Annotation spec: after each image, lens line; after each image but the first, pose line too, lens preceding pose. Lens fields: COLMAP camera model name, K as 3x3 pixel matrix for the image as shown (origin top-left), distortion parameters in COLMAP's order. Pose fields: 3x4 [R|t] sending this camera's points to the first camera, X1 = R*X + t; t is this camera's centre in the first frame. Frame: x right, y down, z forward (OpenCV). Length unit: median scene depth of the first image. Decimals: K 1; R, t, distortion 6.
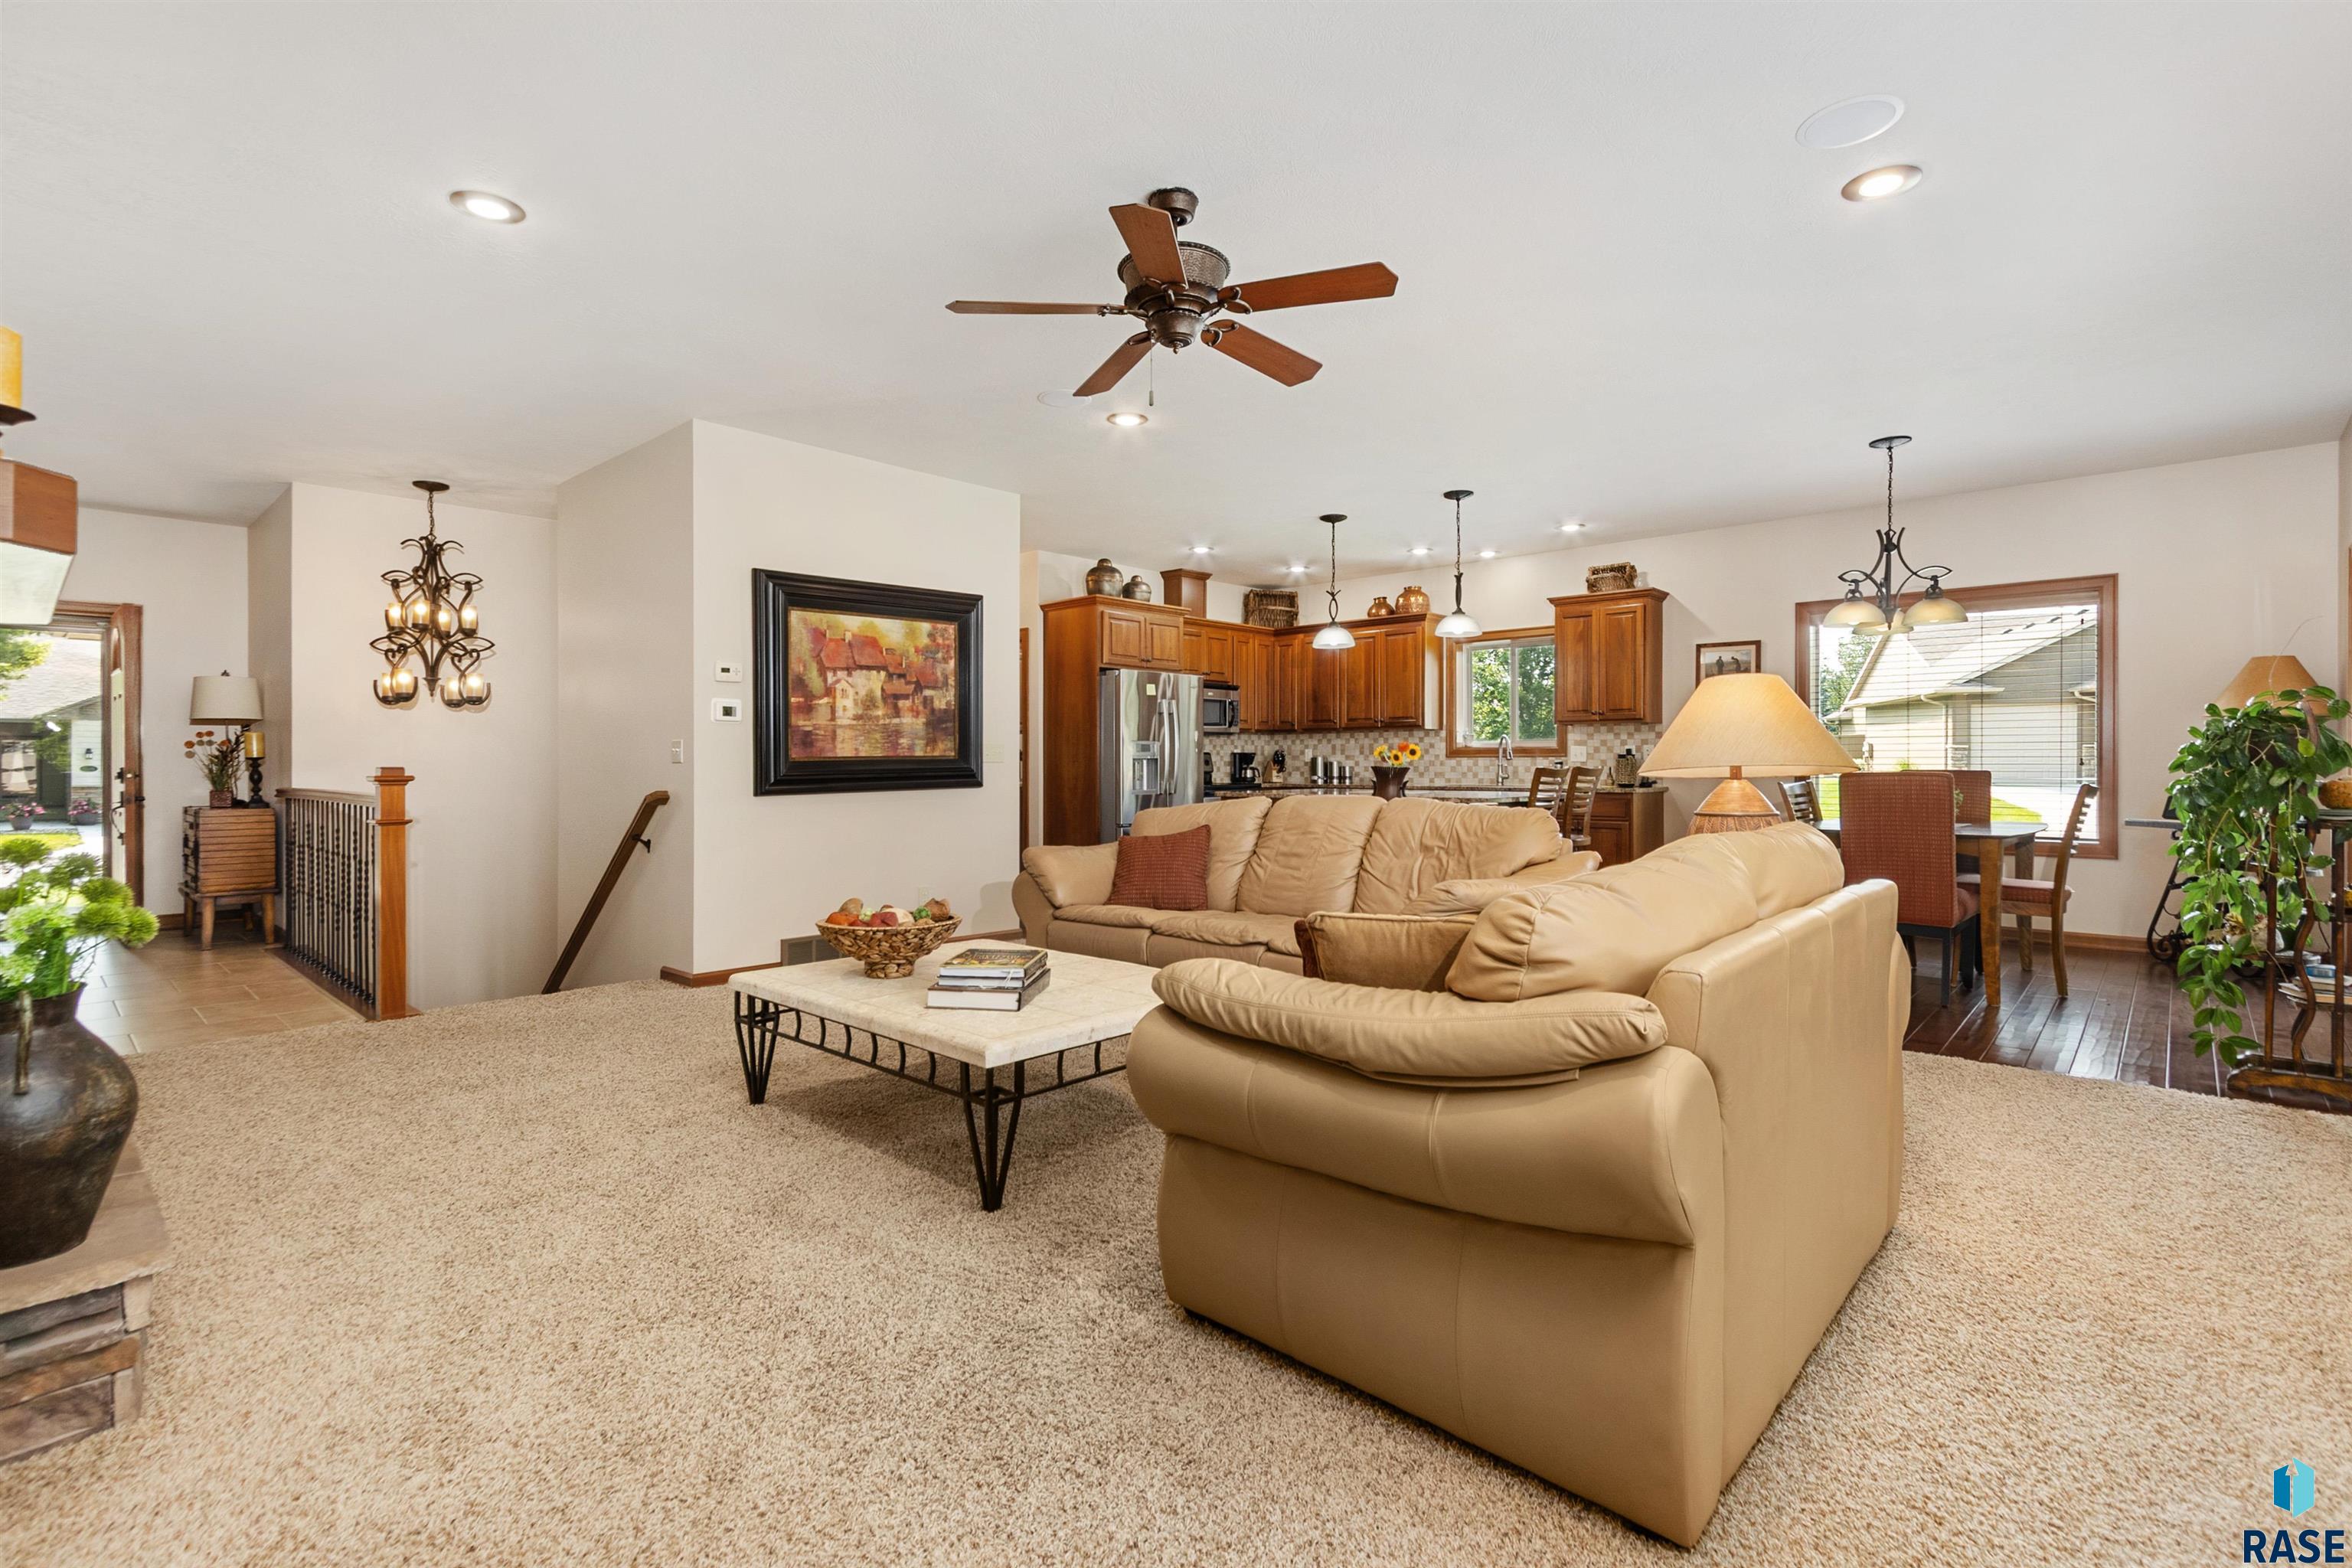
lens RADIAL K [[1084.9, 0, 1187.4], [0, 1084.9, 770.9], [0, 0, 1]] dist [0.004567, -0.000332]
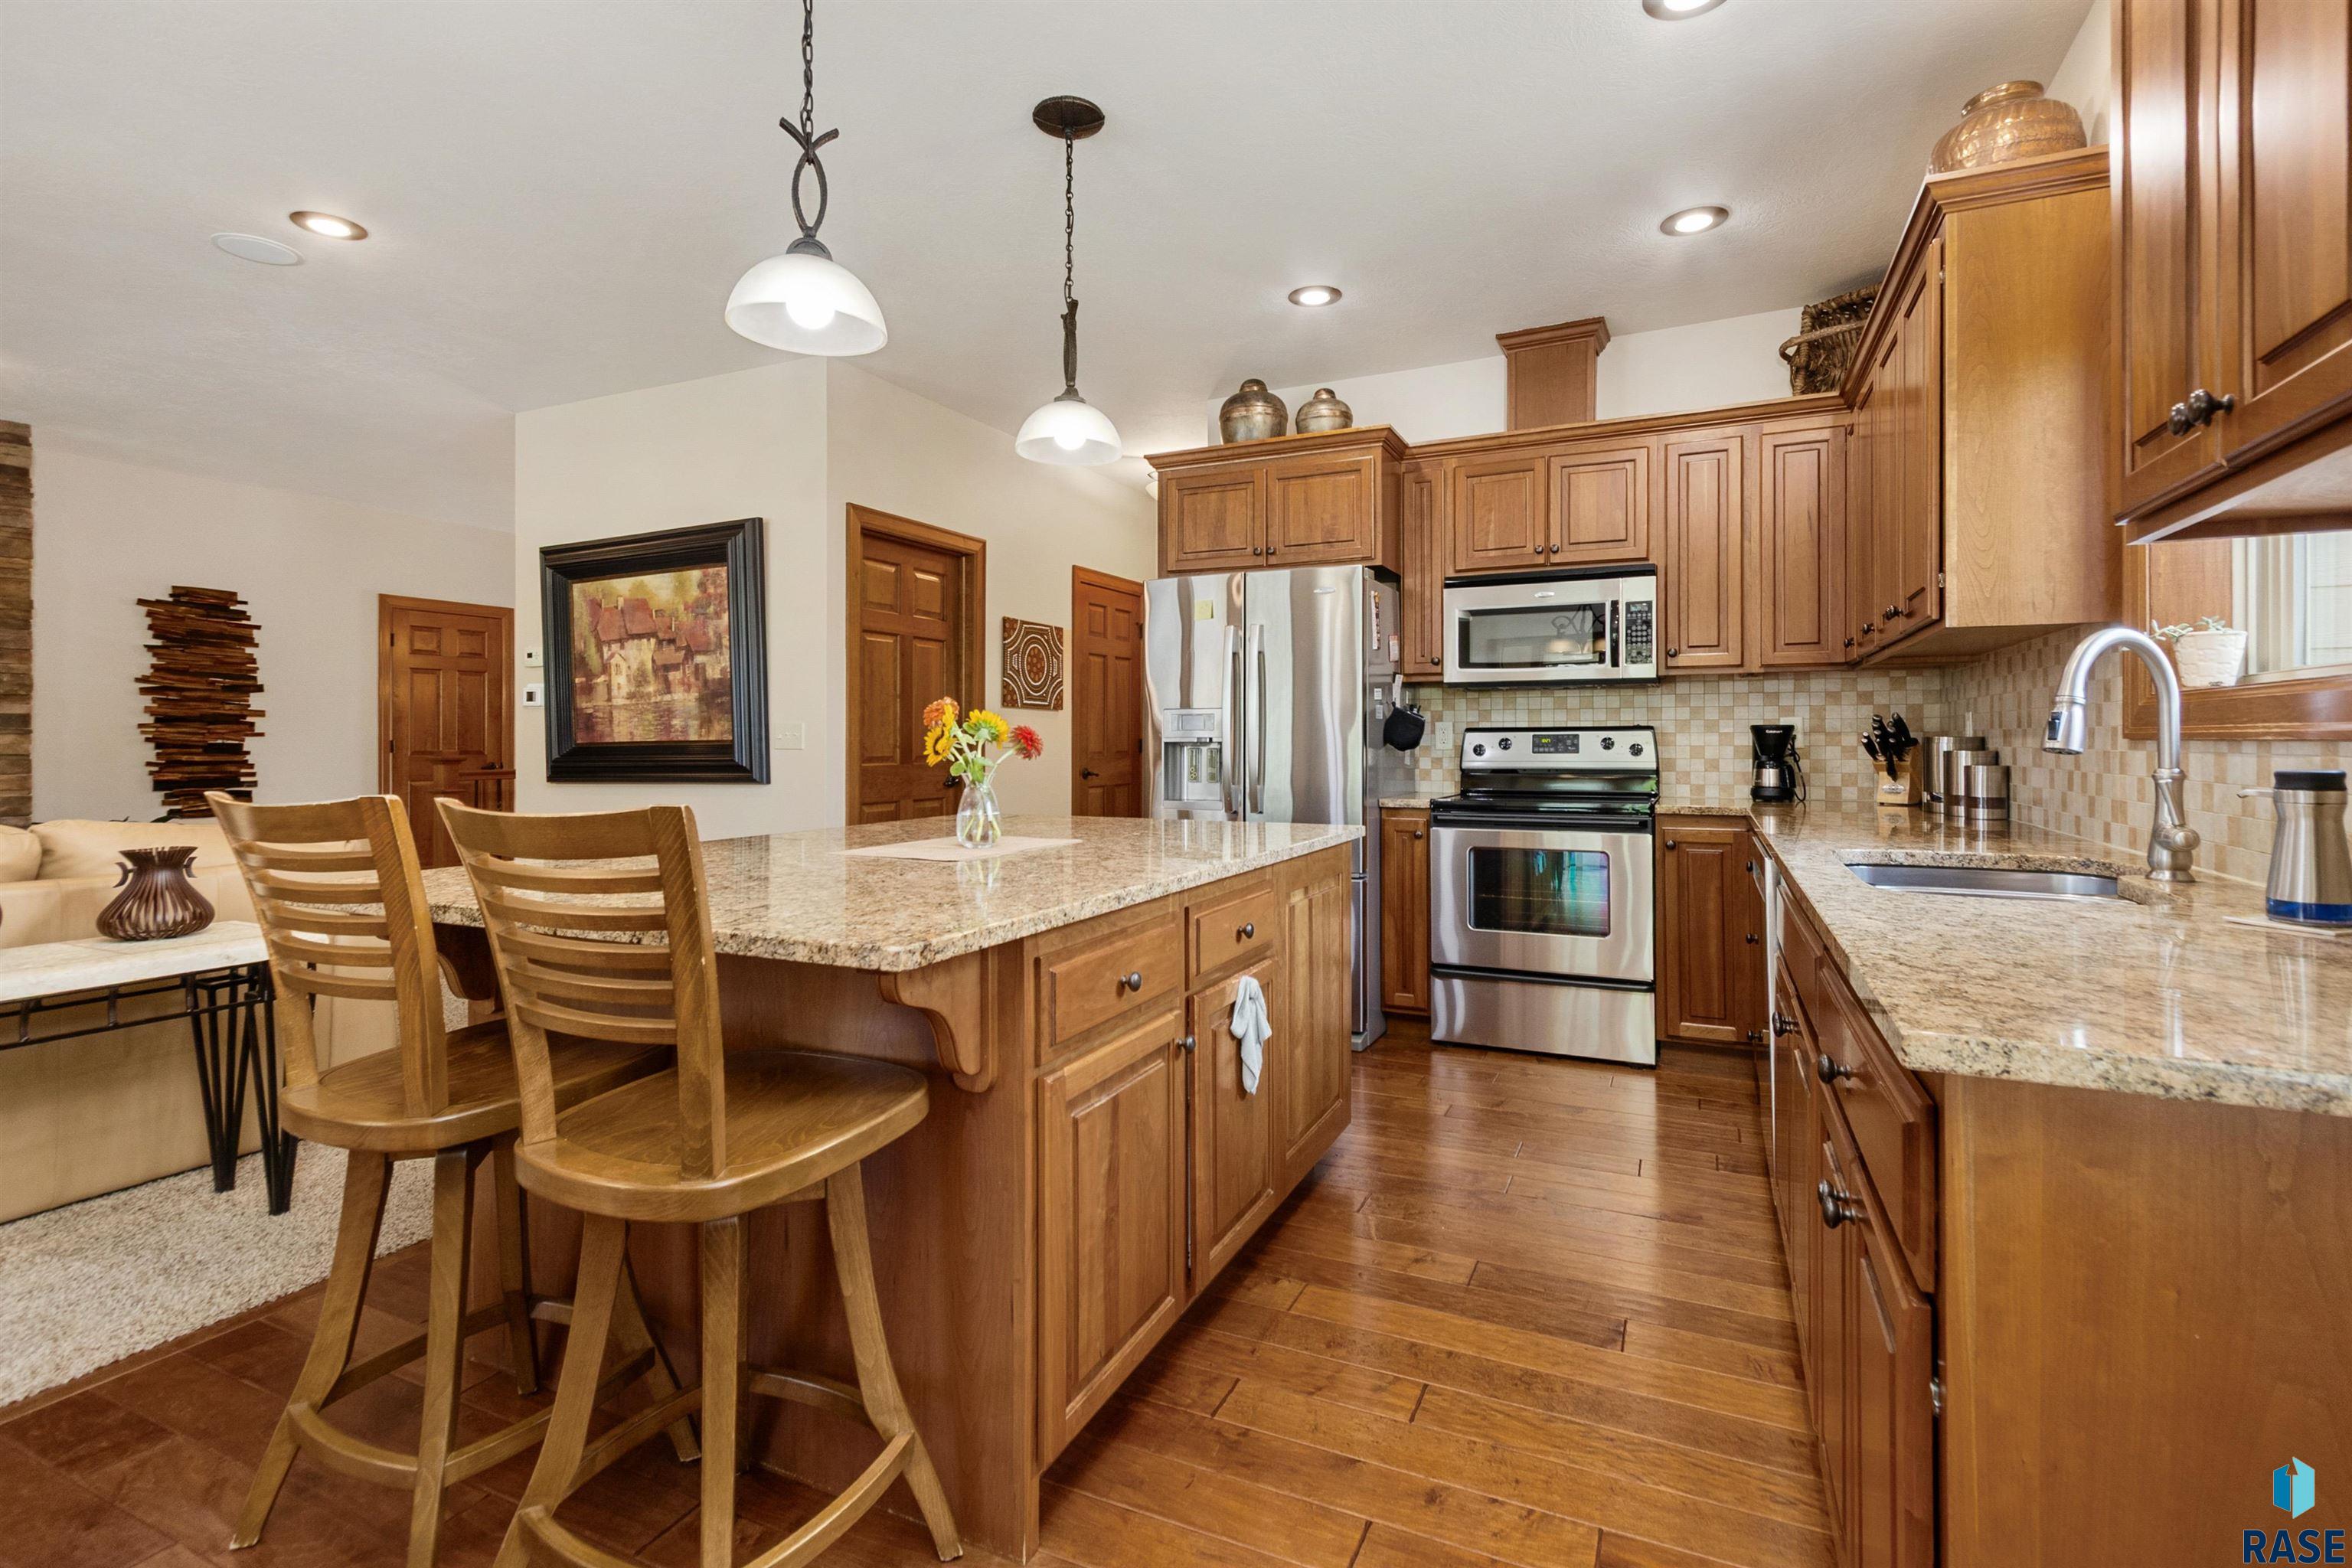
lens RADIAL K [[1084.9, 0, 1177.2], [0, 1084.9, 741.5], [0, 0, 1]] dist [0.004567, -0.000332]
pose [[0.303974, 0.005834, -0.952663, 0.630240], [-0.004526, 0.999979, 0.004679, -0.018919], [0.952670, 0.002890, 0.303994, 1.128611]]
